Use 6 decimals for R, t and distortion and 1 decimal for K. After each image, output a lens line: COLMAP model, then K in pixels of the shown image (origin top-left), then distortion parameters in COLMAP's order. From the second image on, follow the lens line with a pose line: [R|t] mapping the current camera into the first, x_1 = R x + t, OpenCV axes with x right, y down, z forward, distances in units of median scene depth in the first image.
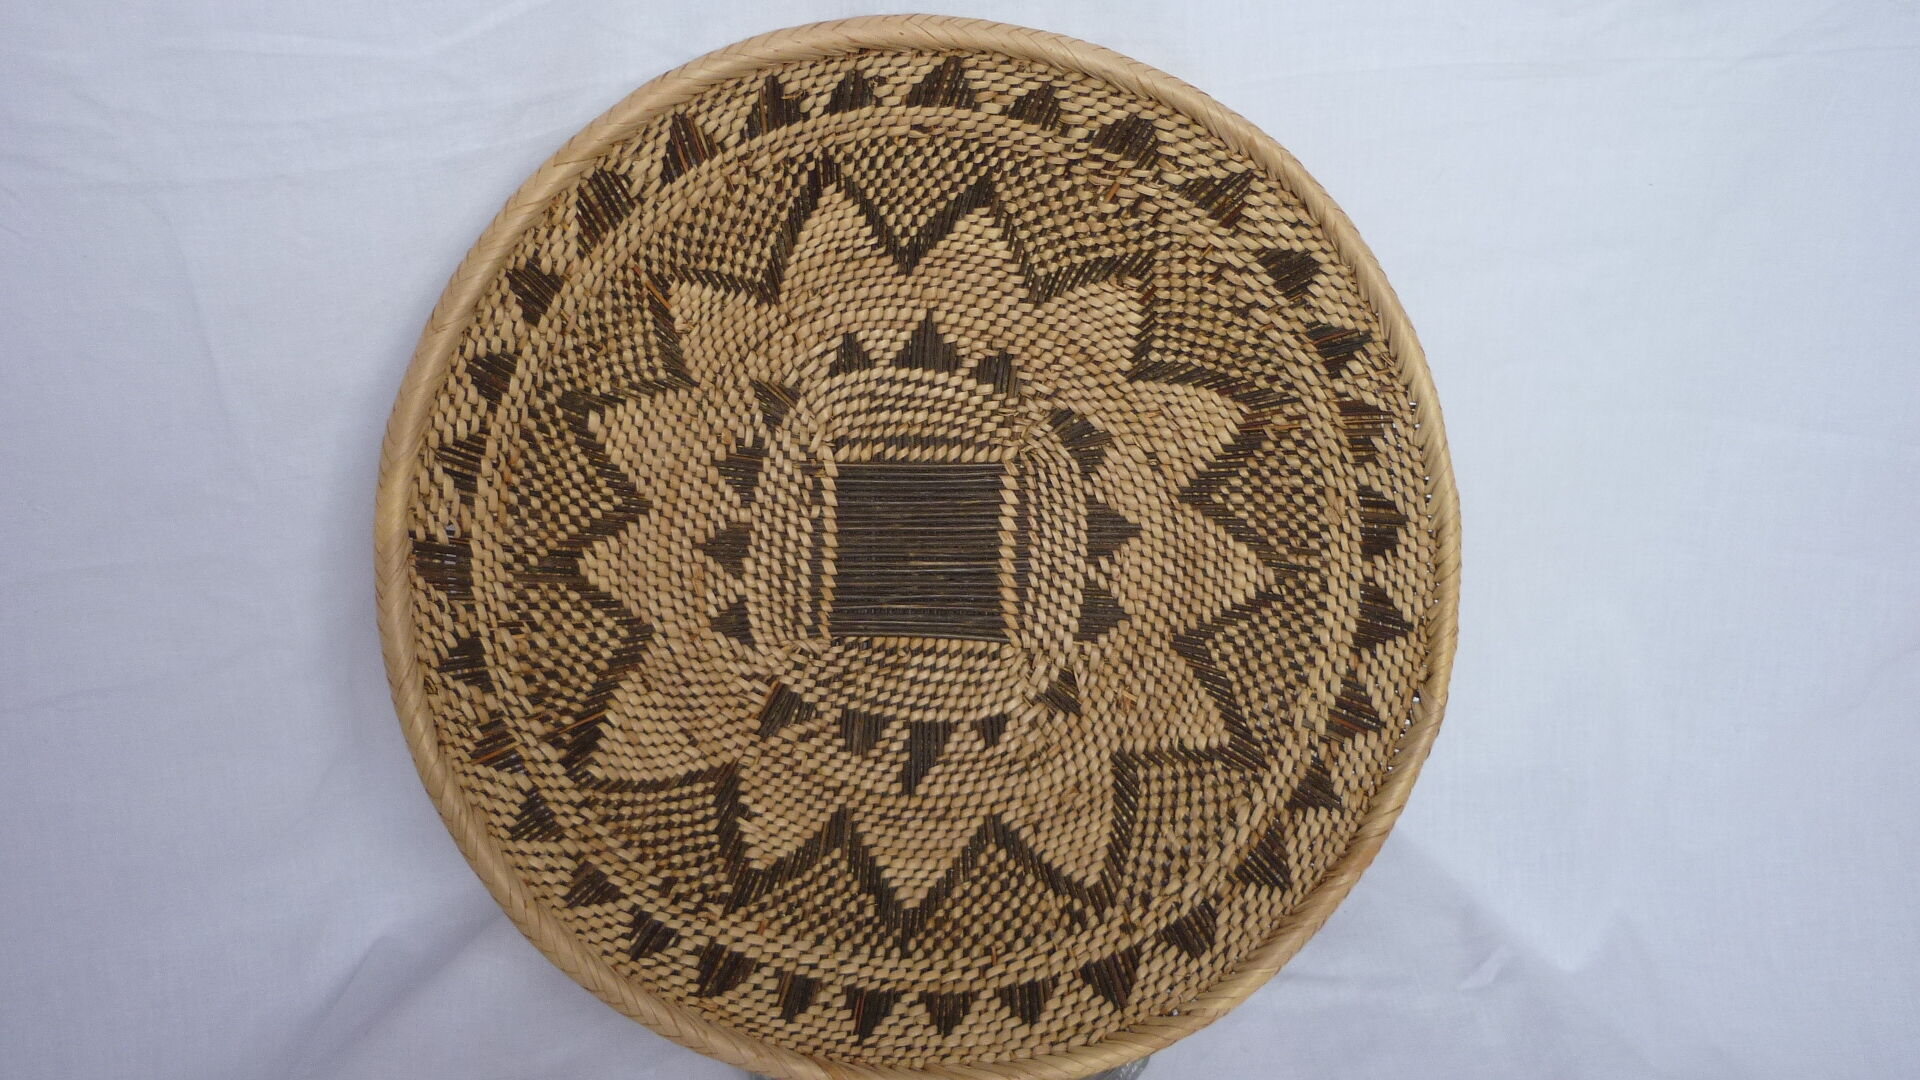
lens RADIAL K [[1976.6, 0, 960.4], [0, 1976.6, 541.9], [0, 0, 1]] dist [-0.045386, 0.000000]
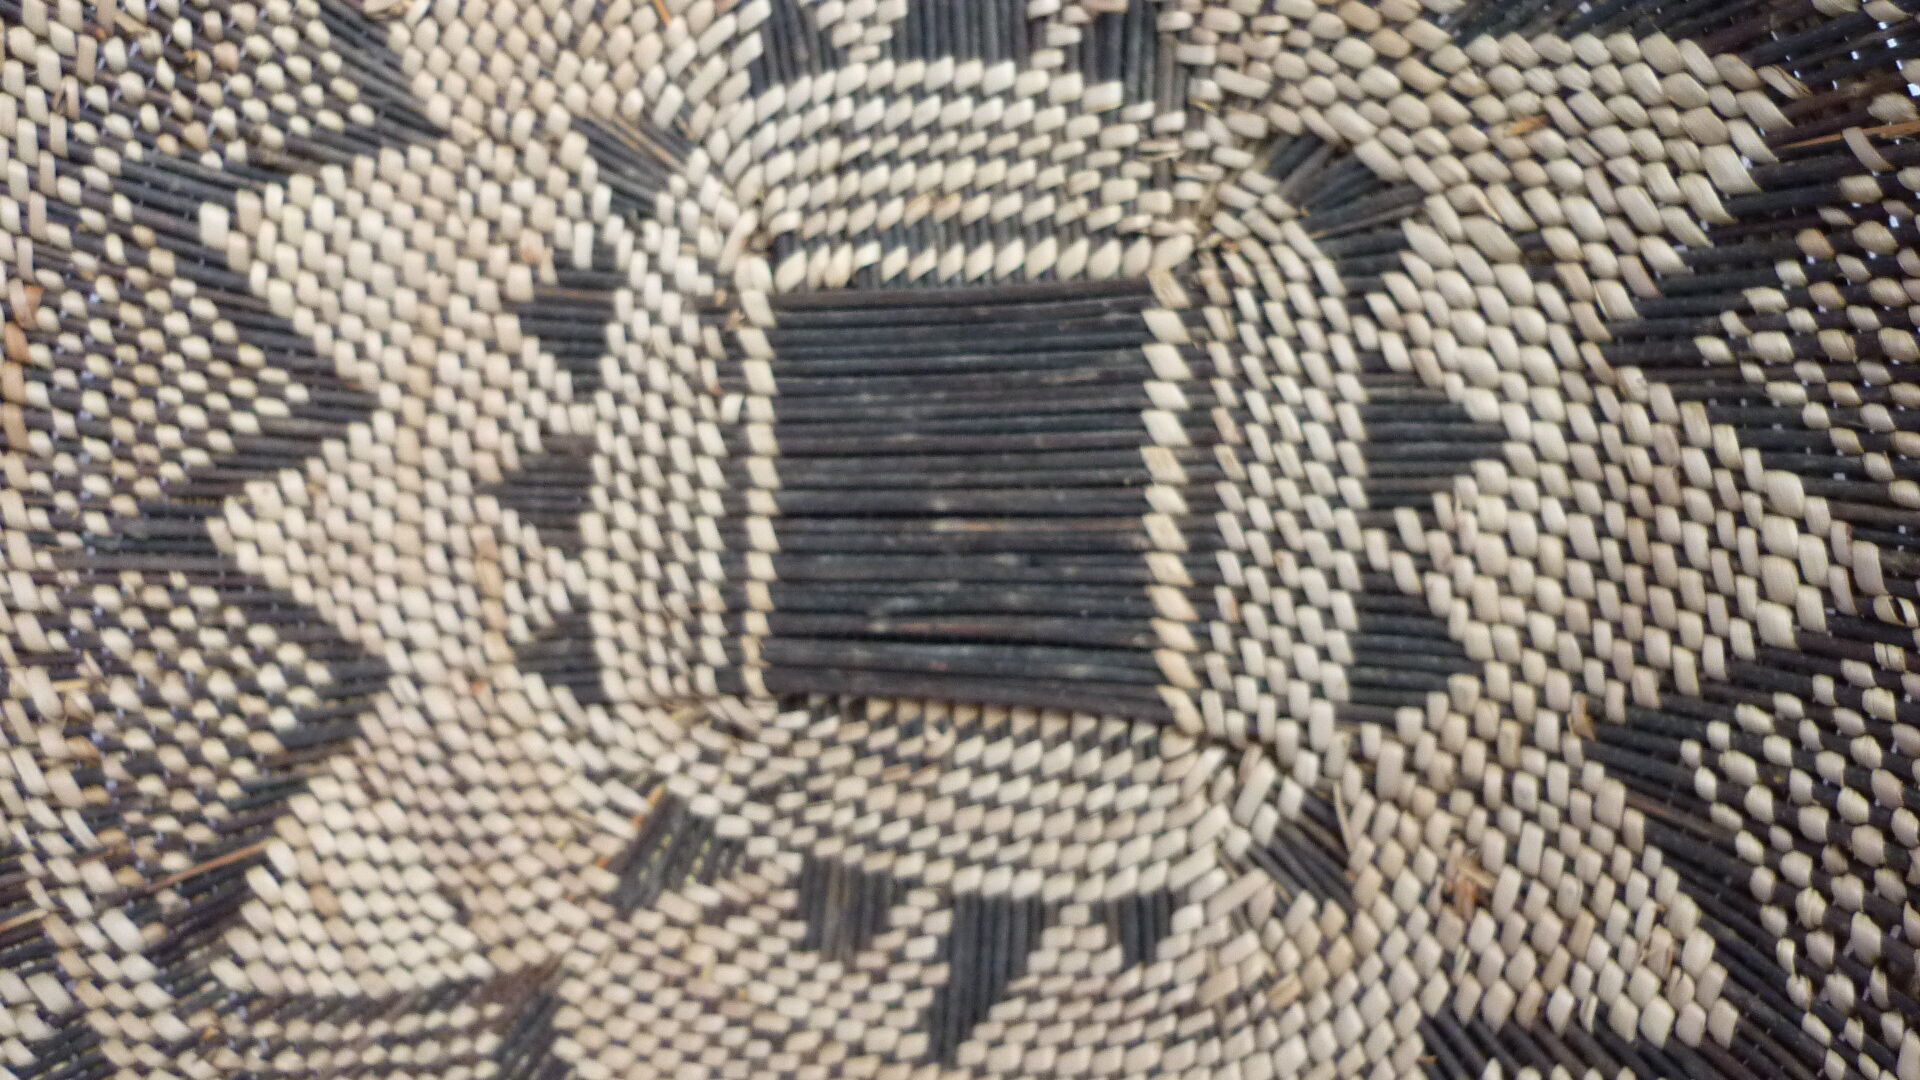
lens RADIAL K [[1976.6, 0, 959.5], [0, 1976.6, 540.0], [0, 0, 1]] dist [-0.045386, 0.000000]
pose [[0.898670, 0.008319, -0.438546, 0.164485], [0.014367, 0.998725, 0.048386, -0.006357], [0.438389, -0.049783, 0.897405, 0.623571]]
